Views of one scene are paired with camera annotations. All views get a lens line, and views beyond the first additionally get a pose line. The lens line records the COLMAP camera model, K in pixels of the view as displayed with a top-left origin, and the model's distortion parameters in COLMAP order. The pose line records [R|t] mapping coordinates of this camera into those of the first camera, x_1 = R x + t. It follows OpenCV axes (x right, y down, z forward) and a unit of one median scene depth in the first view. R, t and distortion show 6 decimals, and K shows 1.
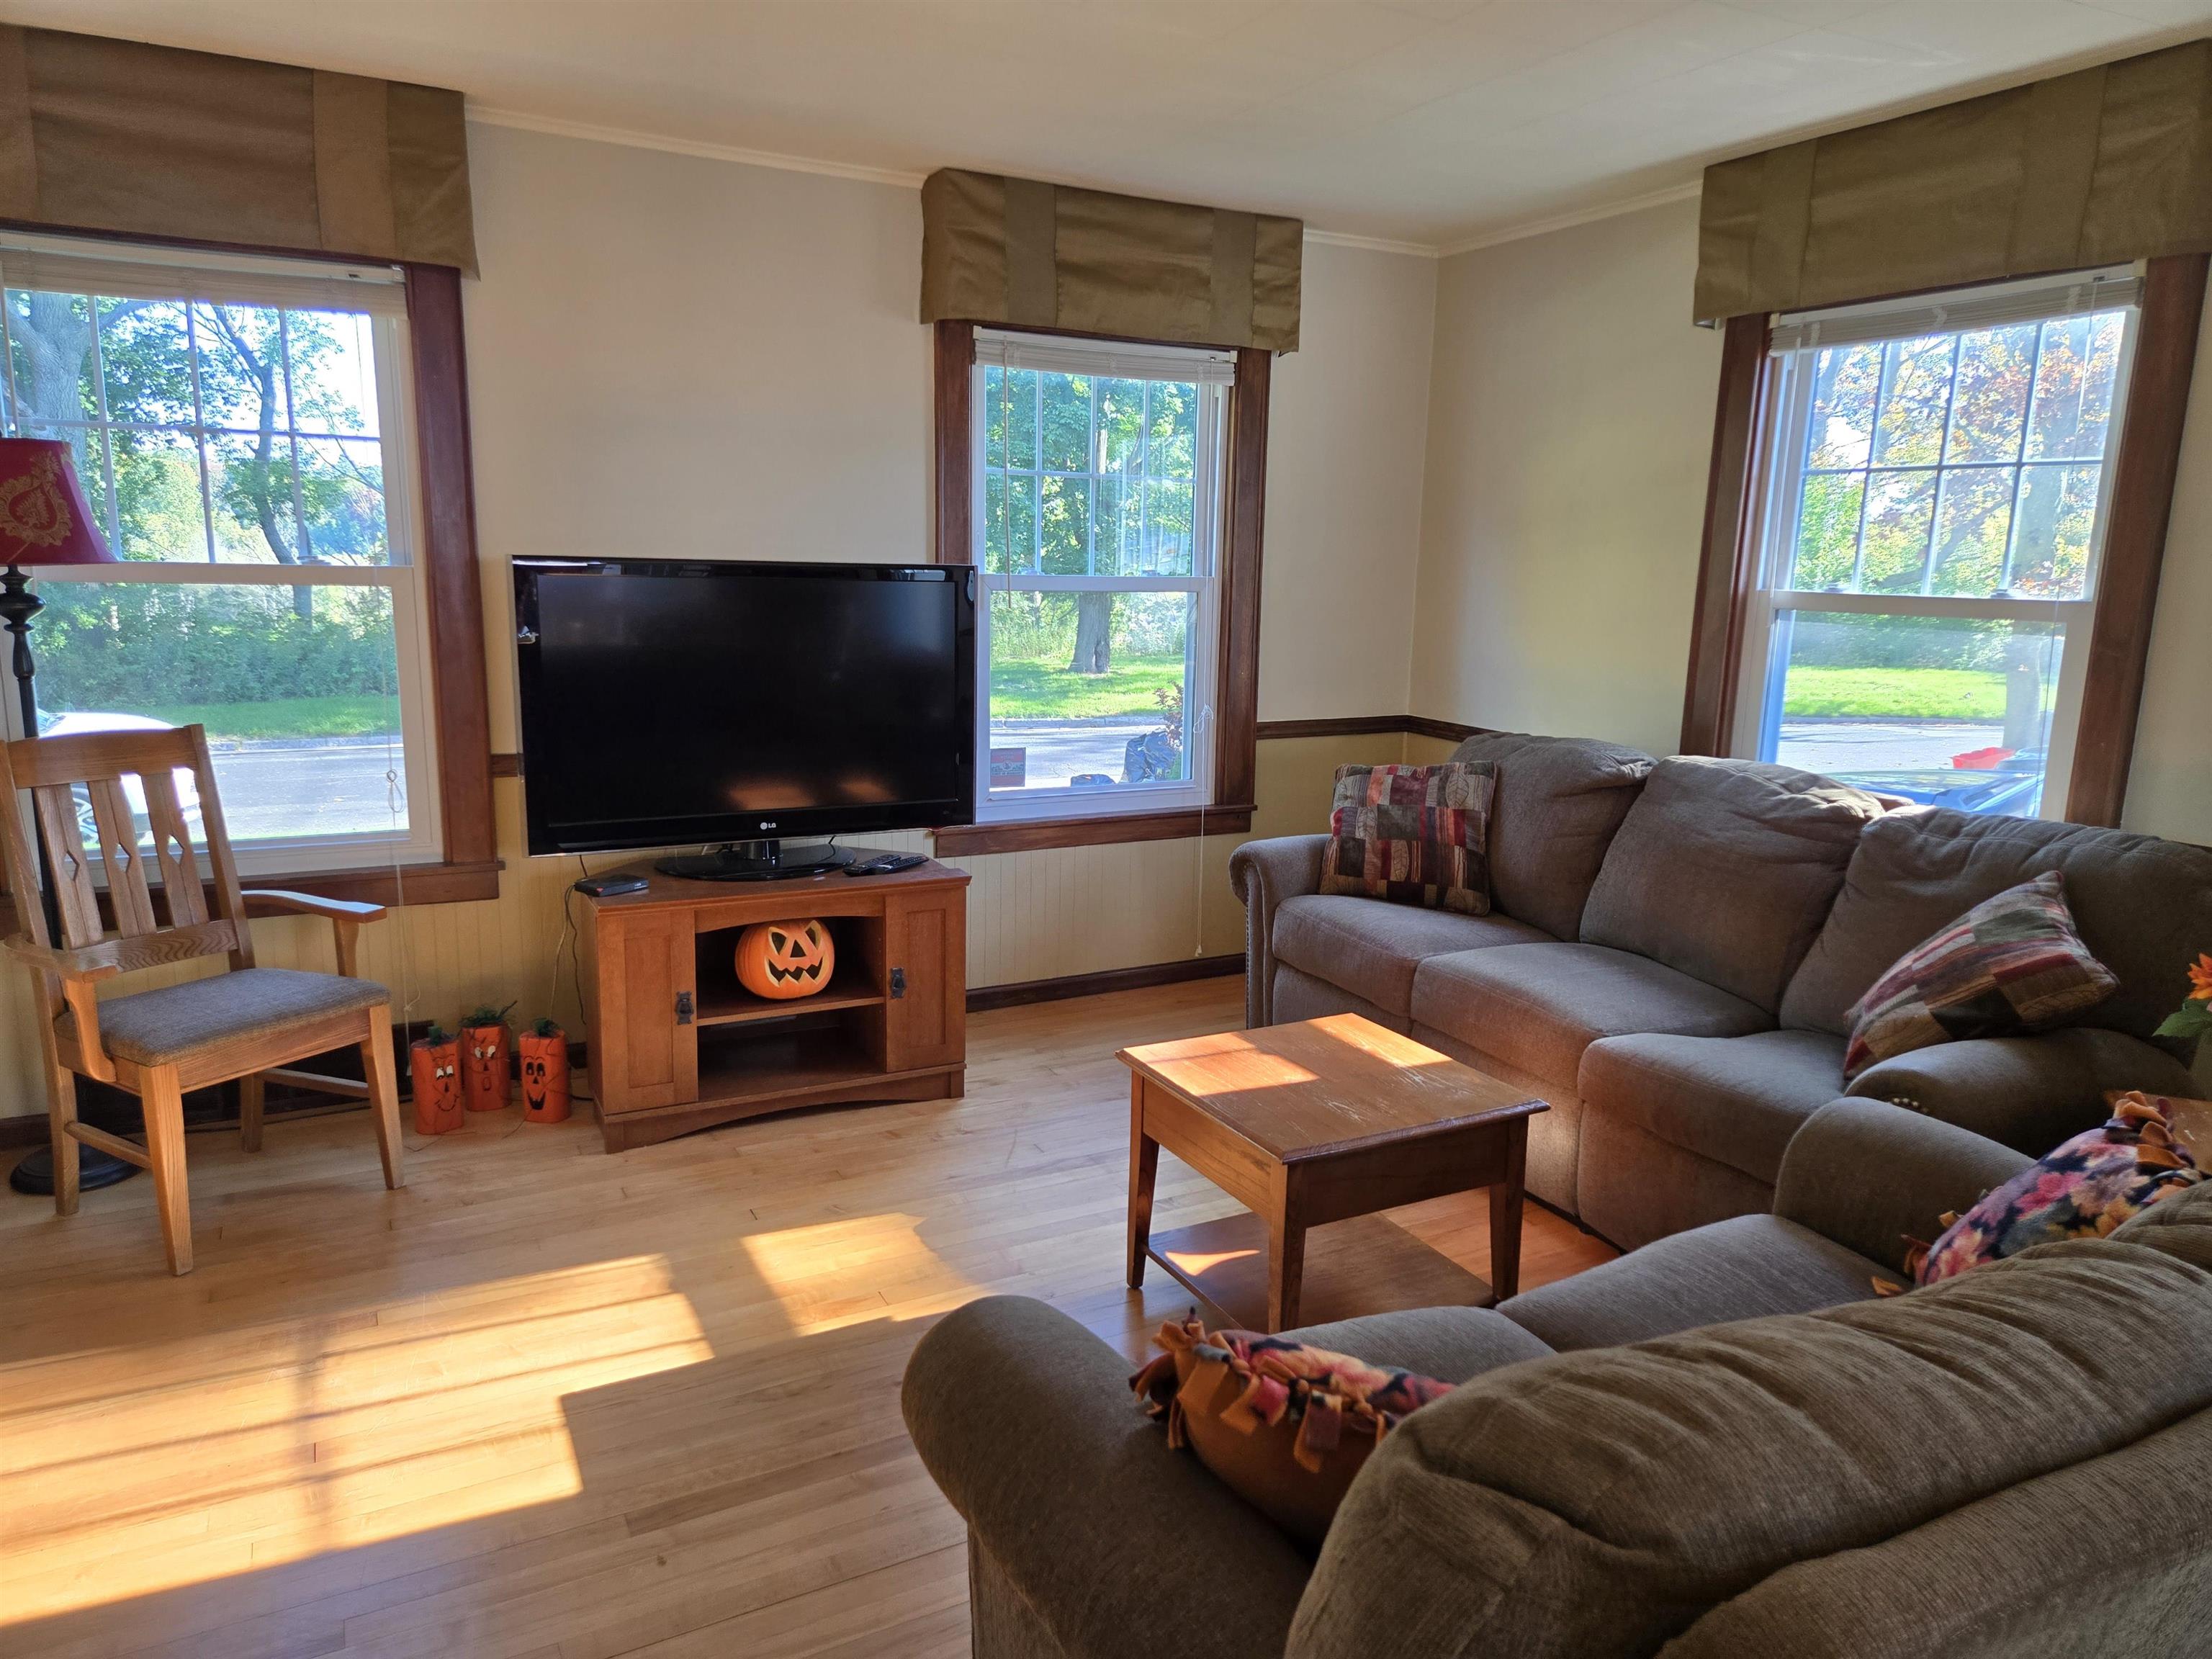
lens RADIAL K [[1453.8, 0, 1106.0], [0, 1453.8, 829.5], [0, 0, 1]] dist [0.085986, -0.067288]
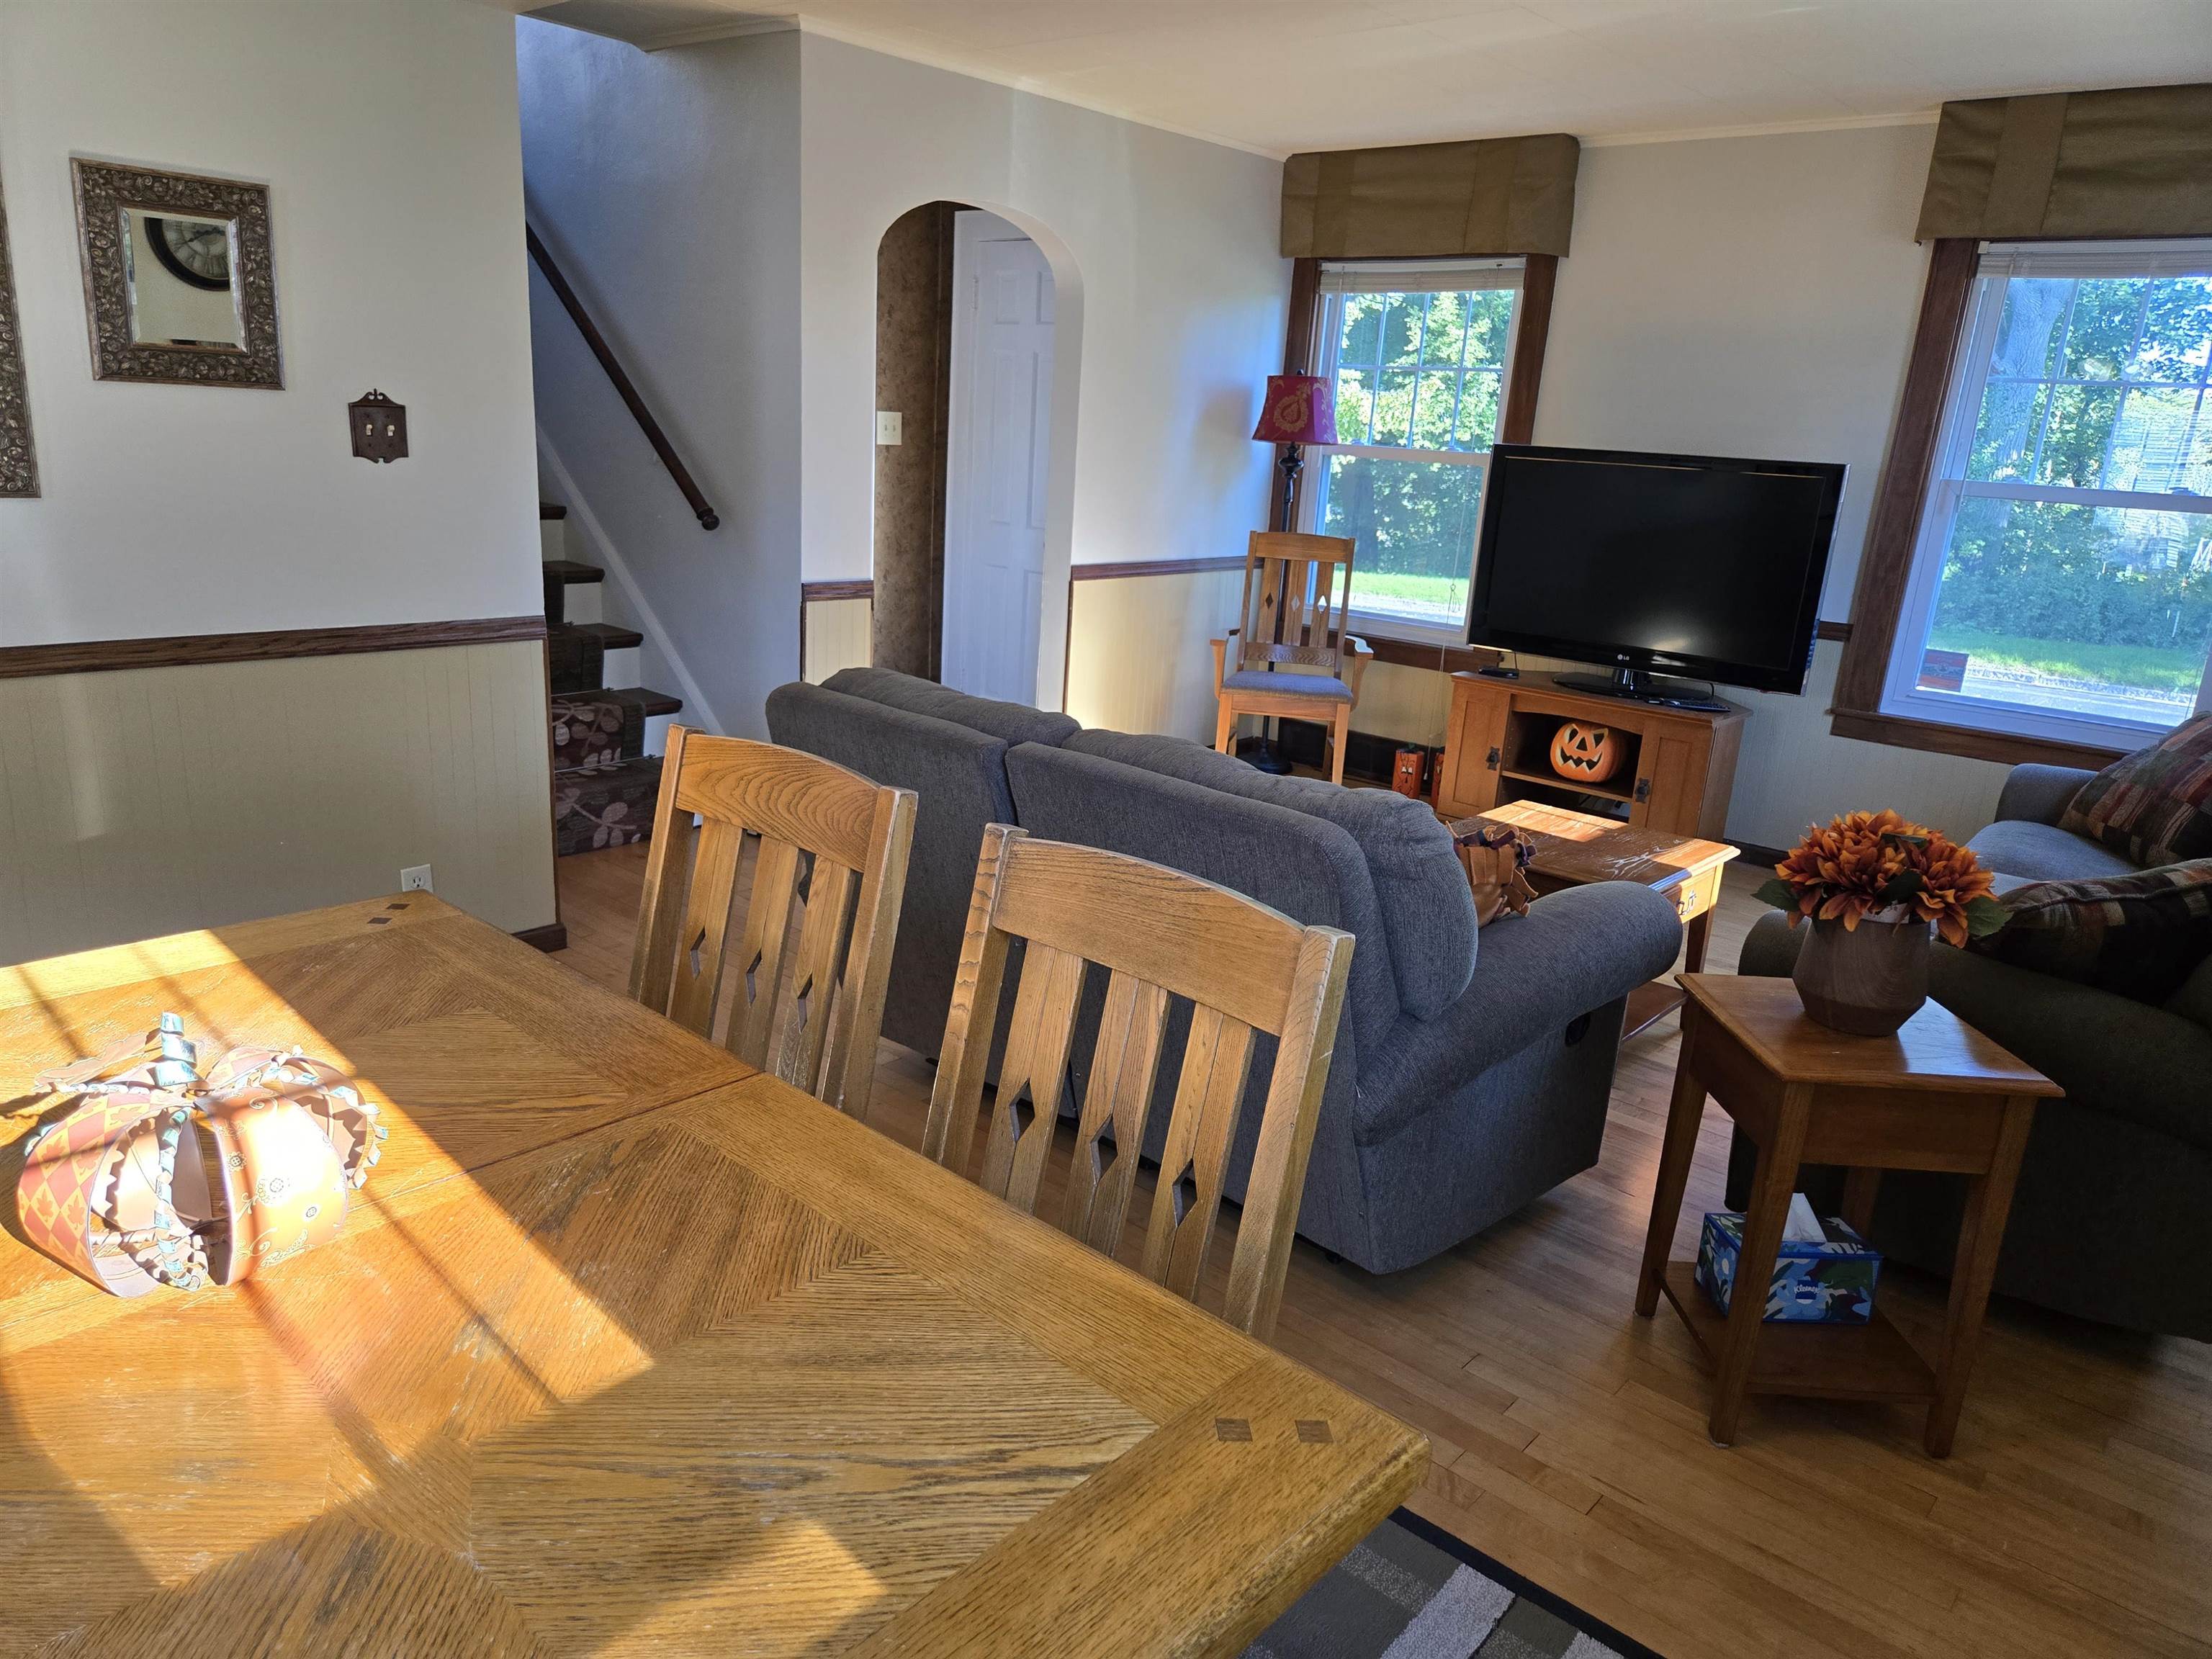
lens RADIAL K [[1453.8, 0, 1106.0], [0, 1453.8, 829.5], [0, 0, 1]] dist [0.085986, -0.067288]
pose [[0.369541, 0.256734, -0.893044, 0.840655], [-0.226003, 0.957047, 0.181614, 0.010789], [0.901311, 0.134717, 0.411691, 0.053270]]
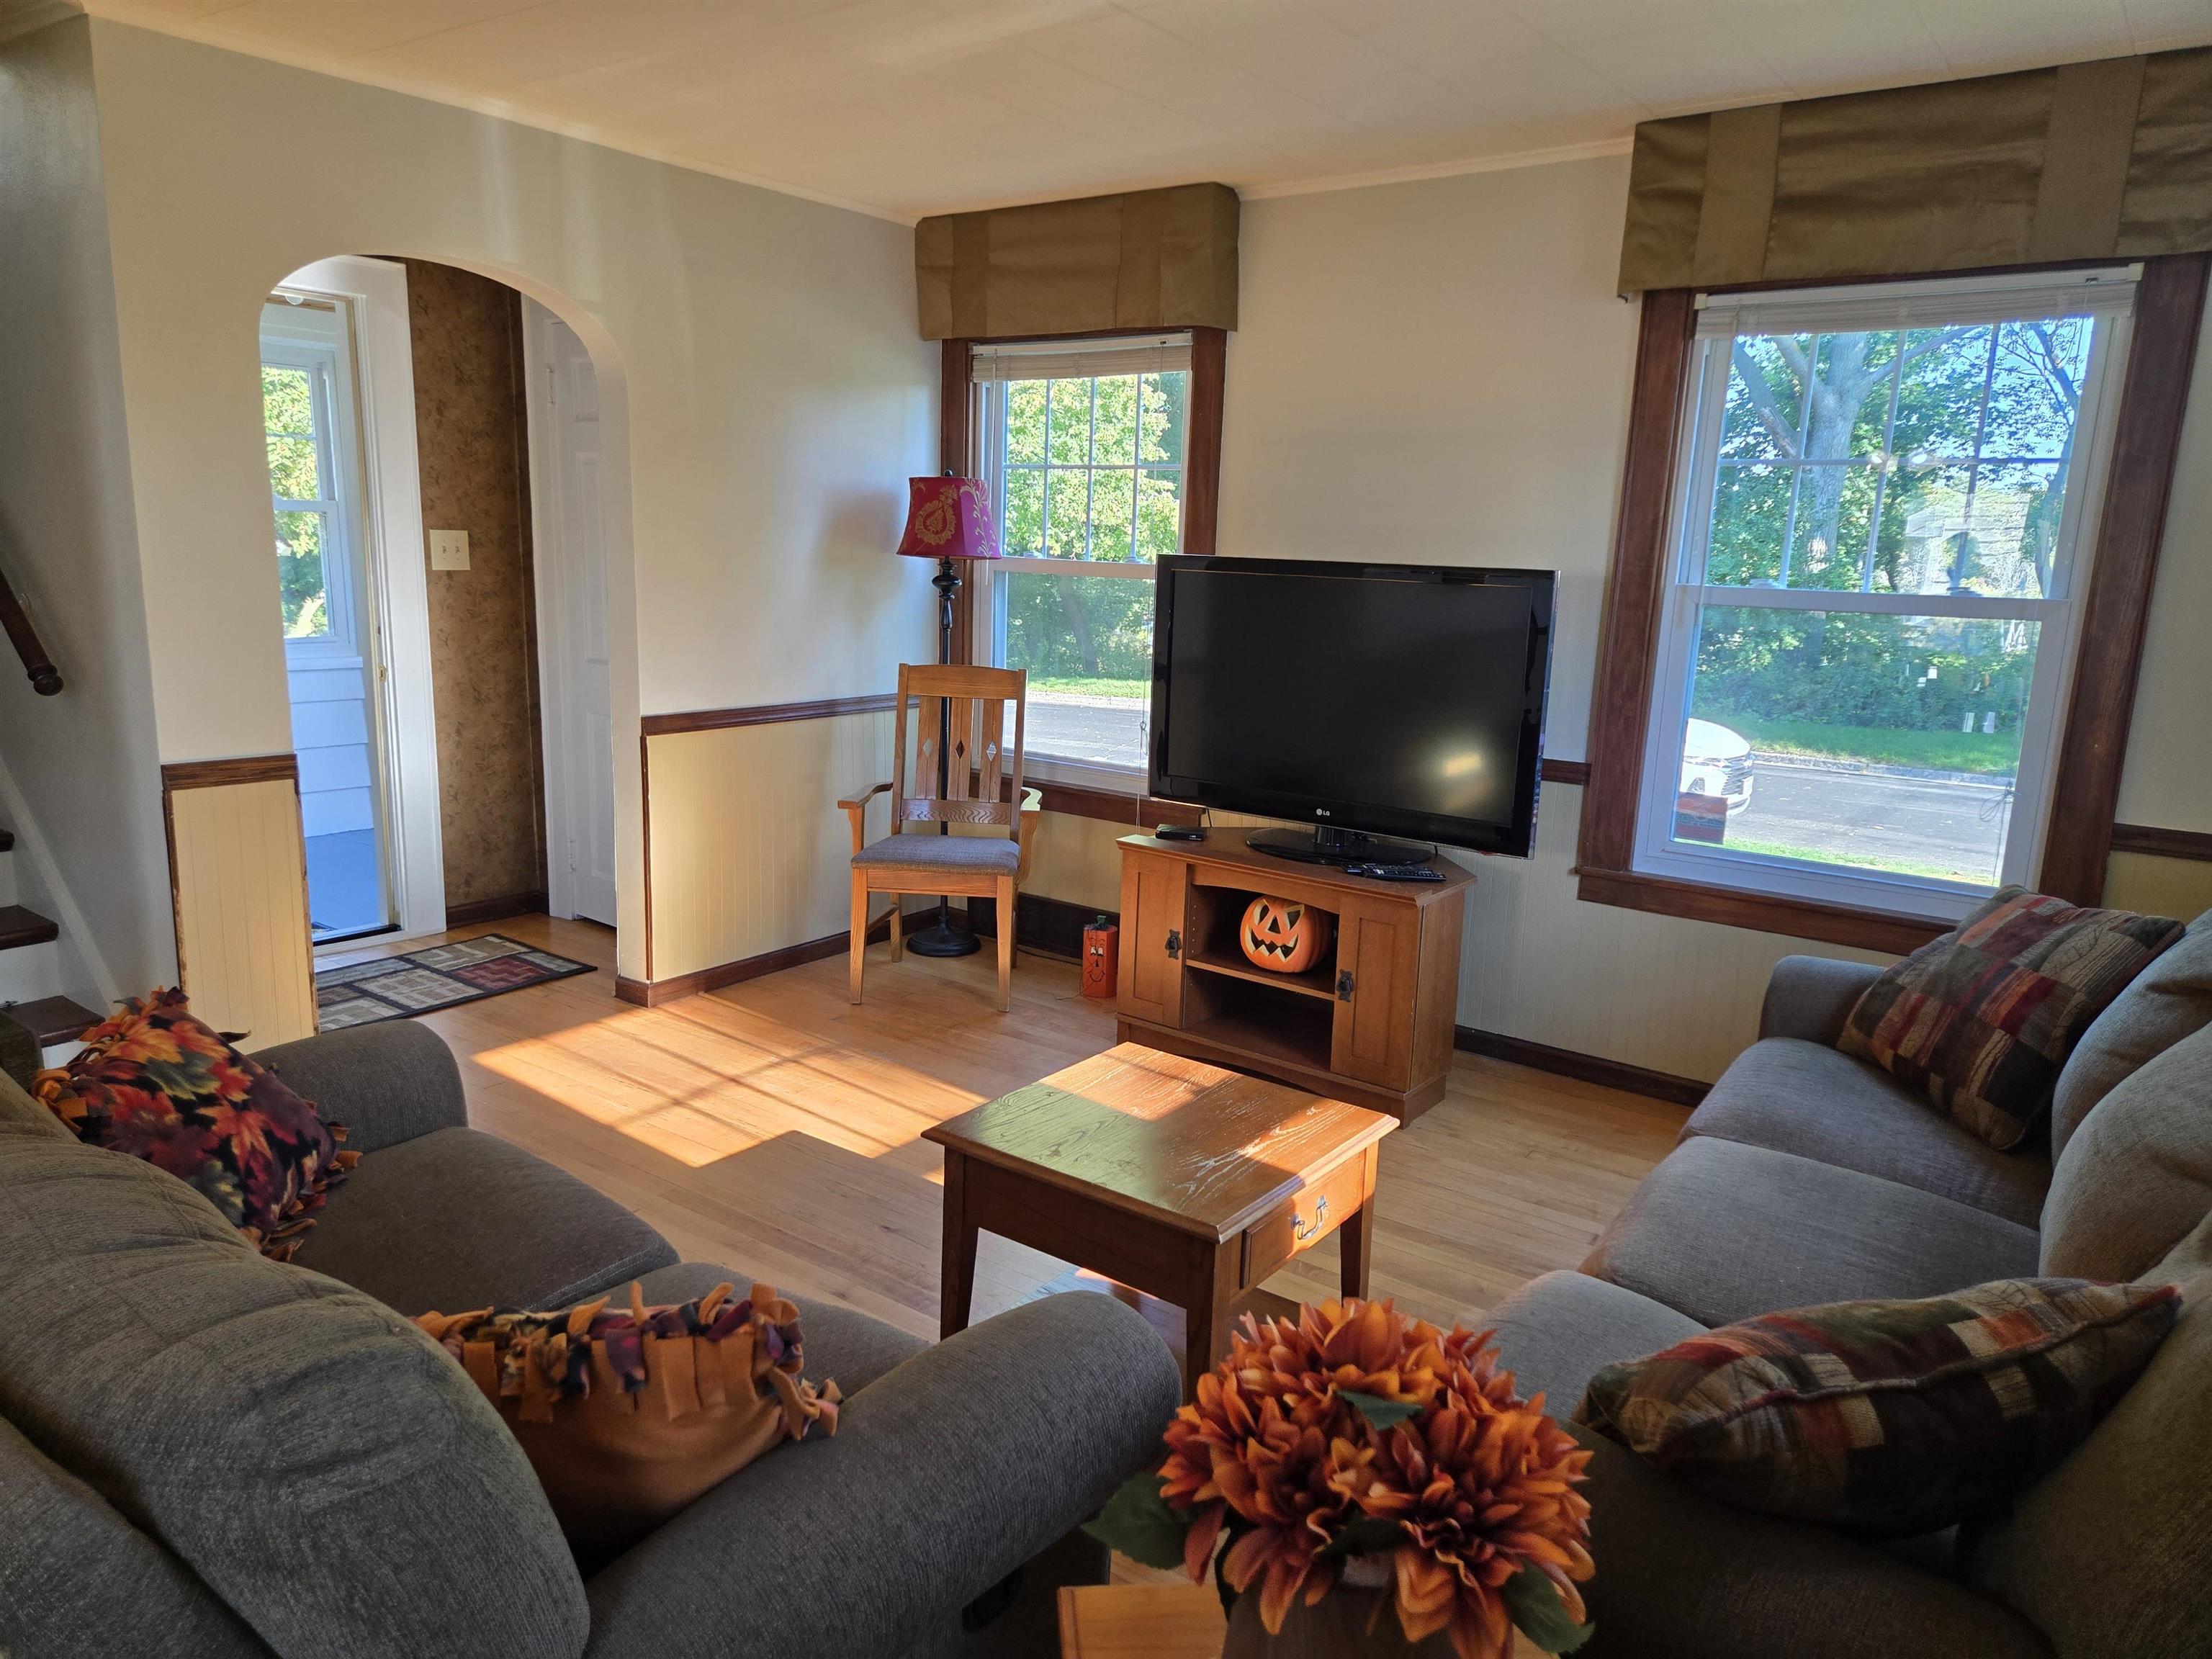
lens RADIAL K [[1453.8, 0, 1106.0], [0, 1453.8, 829.5], [0, 0, 1]] dist [0.085986, -0.067288]
pose [[0.445529, 0.172358, -0.878520, 0.639838], [-0.192743, 0.976748, 0.093883, -0.060554], [0.874274, 0.127501, 0.468390, 0.379504]]
